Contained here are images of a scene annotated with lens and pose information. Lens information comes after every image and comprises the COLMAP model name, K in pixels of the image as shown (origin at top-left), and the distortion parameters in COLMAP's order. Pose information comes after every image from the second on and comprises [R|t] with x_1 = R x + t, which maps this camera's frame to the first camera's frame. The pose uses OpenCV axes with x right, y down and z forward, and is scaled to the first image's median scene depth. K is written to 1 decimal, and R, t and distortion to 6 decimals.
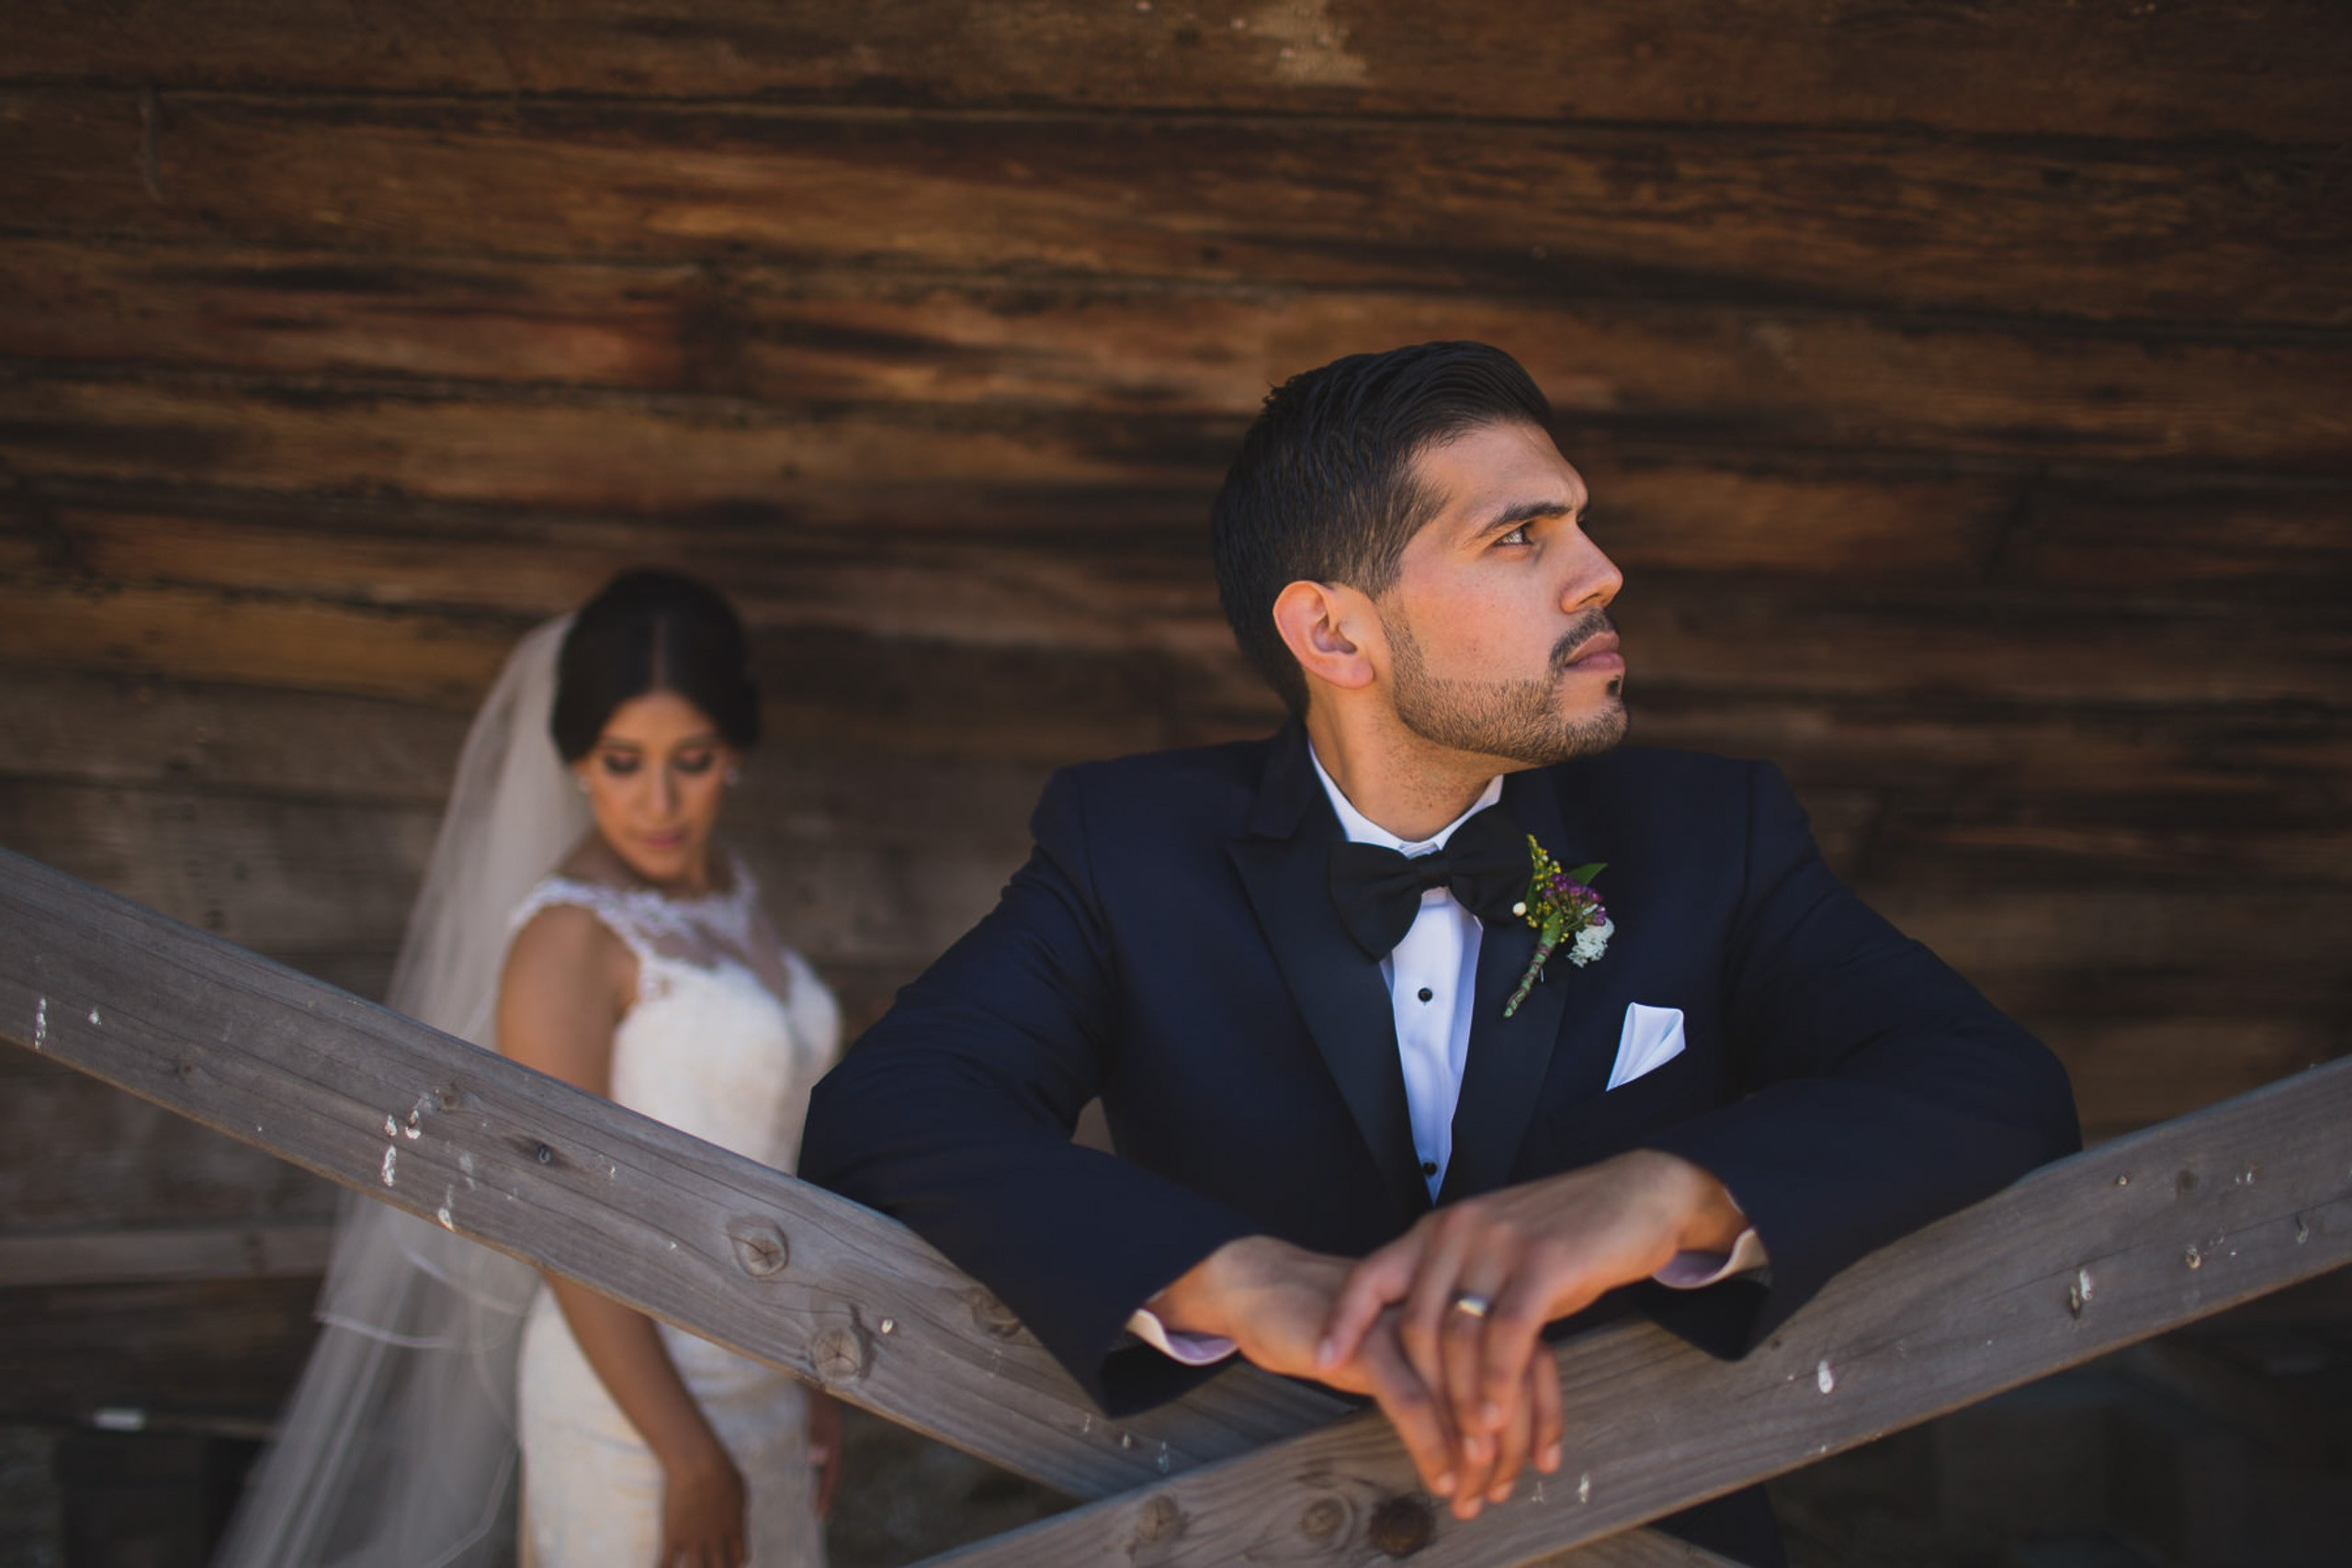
lens RADIAL K [[2445.8, 0, 1176.0], [0, 2445.8, 784.0], [0, 0, 1]] dist [-0.122340, 0.152659]
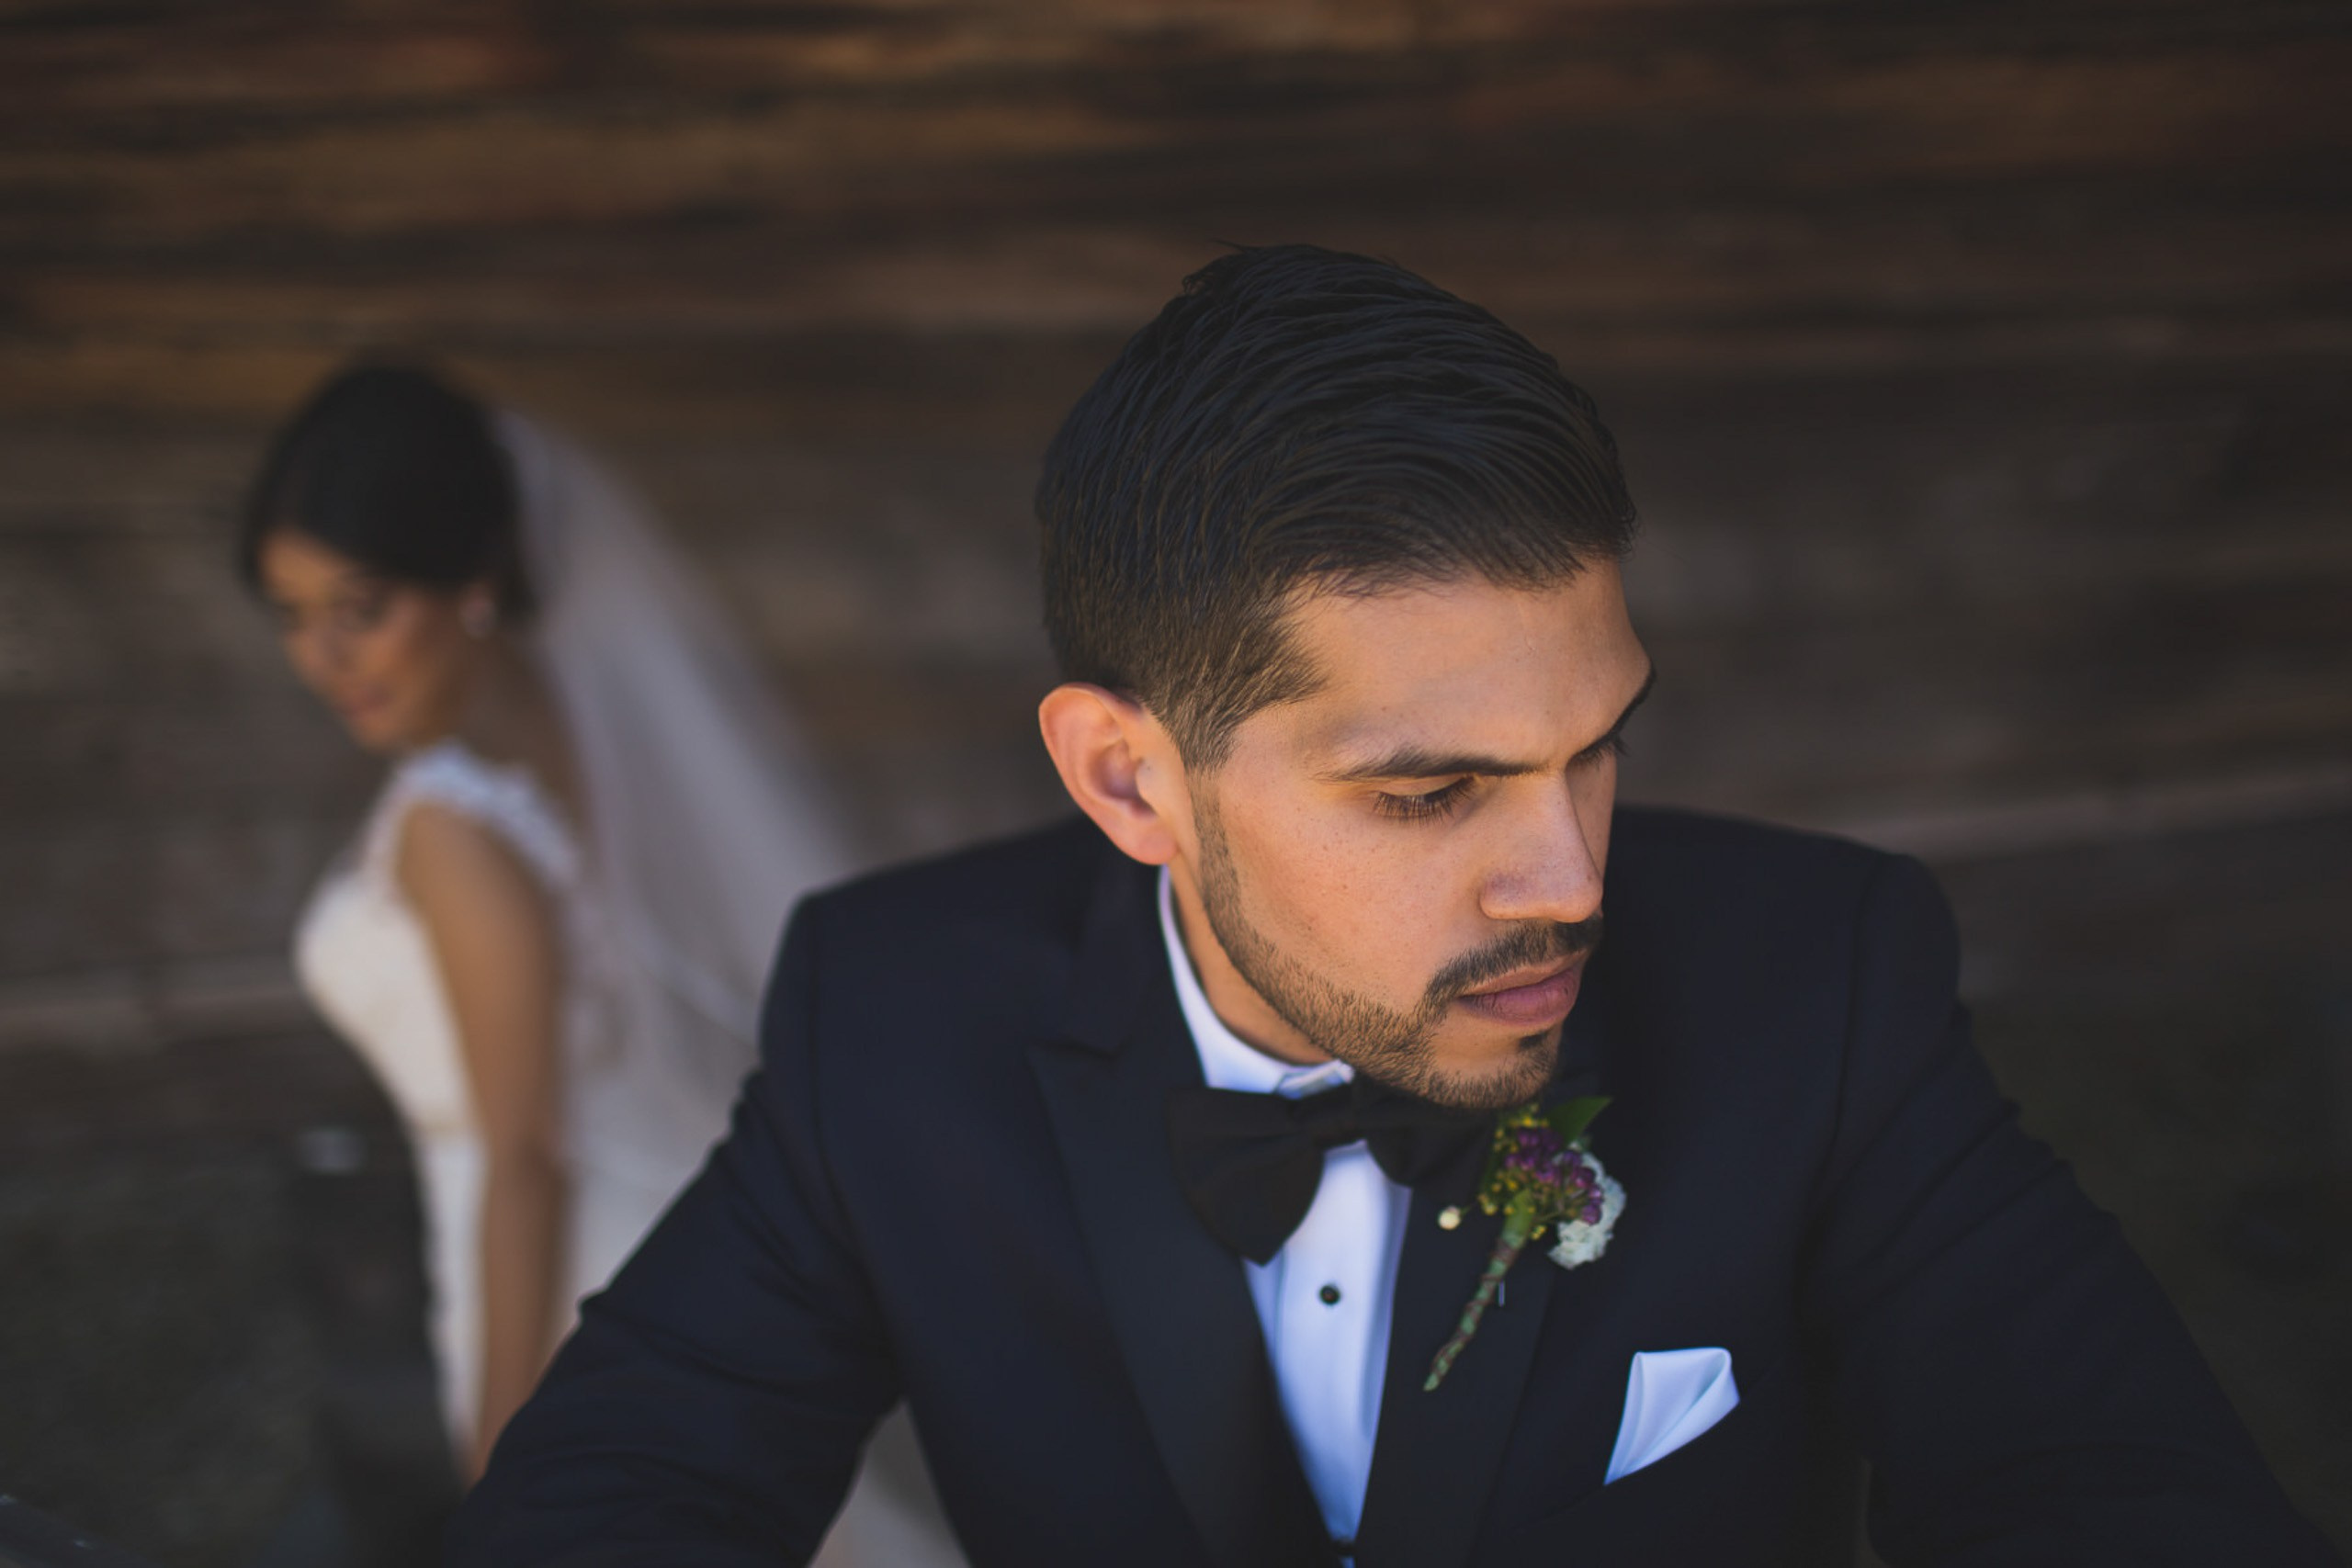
lens RADIAL K [[2278.1, 0, 1176.0], [0, 2278.1, 784.0], [0, 0, 1]] dist [-0.096503, 0.102000]
pose [[0.978901, -0.034889, -0.201335, 0.188103], [0.093543, 0.952521, 0.289748, -0.223072], [0.181667, -0.302468, 0.935687, 0.469610]]
